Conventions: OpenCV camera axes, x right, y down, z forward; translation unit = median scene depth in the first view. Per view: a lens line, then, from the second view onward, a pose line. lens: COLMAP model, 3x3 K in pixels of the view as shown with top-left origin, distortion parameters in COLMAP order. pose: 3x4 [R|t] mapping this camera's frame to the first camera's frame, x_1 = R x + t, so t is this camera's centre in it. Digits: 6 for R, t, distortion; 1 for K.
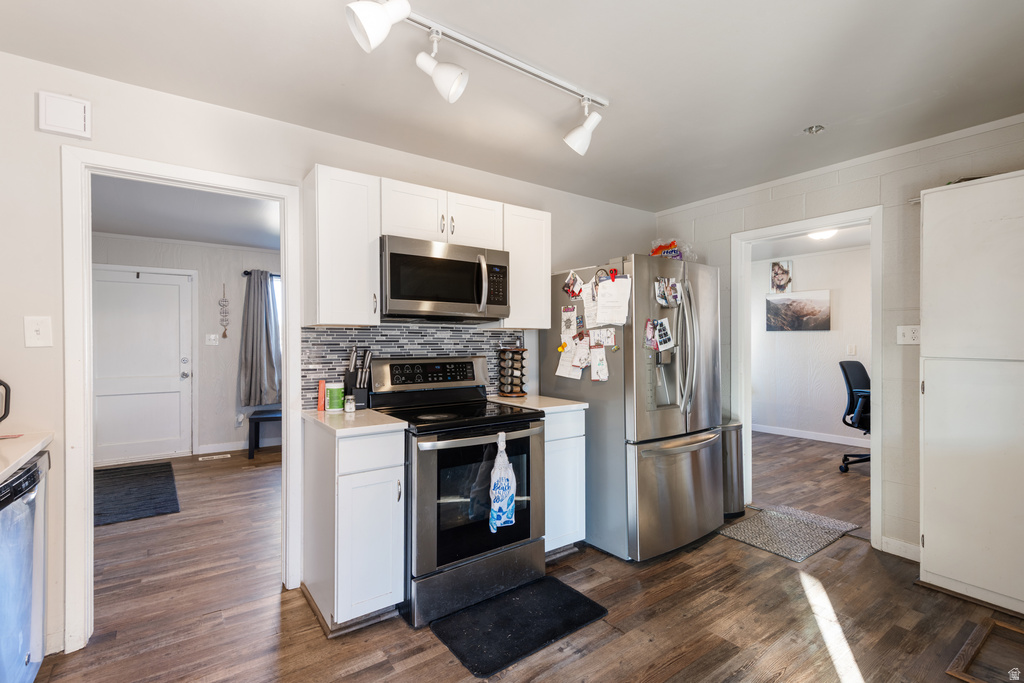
lens RADIAL K [[473.1, 0, 512.0], [0, 473.1, 341.5], [0, 0, 1]] dist [-0.001881, -0.000349]
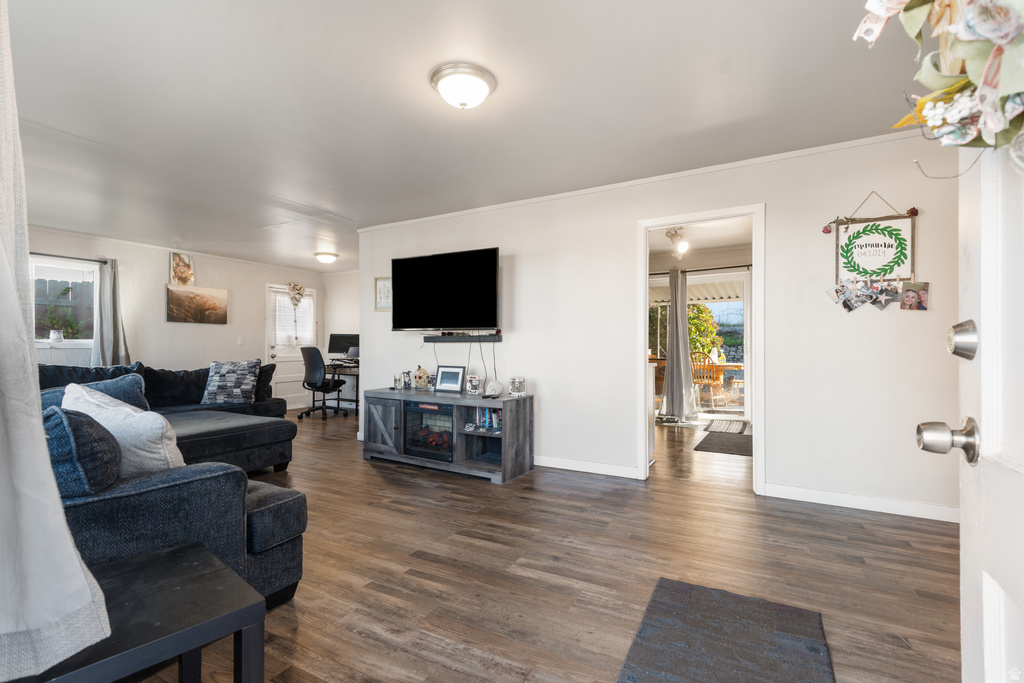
lens RADIAL K [[462.3, 0, 516.5], [0, 462.3, 337.1], [0, 0, 1]] dist [0.009935, -0.000382]
pose [[-0.432178, 0.021752, 0.901526, -0.743535], [-0.000299, 0.999706, -0.024264, 0.039218], [-0.901788, -0.010756, -0.432045, 0.907562]]
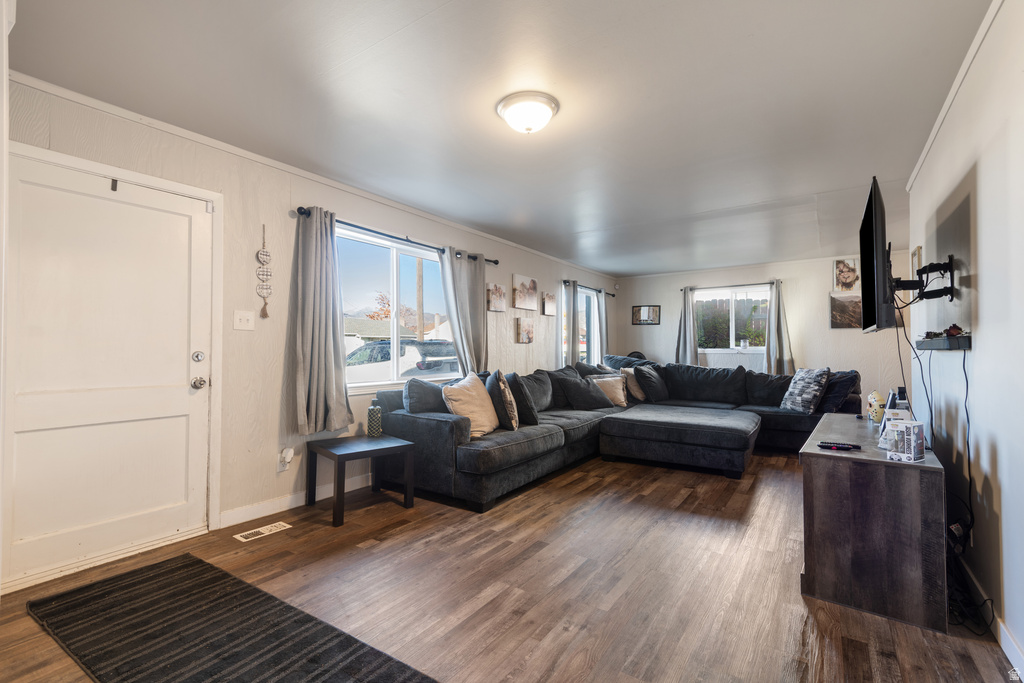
lens RADIAL K [[462.3, 0, 516.5], [0, 462.3, 337.1], [0, 0, 1]] dist [0.009935, -0.000382]
pose [[0.940459, 0.012249, 0.339688, -0.502236], [-0.004727, 0.999725, -0.022963, 0.026897], [-0.339875, 0.019990, 0.940258, 0.356494]]
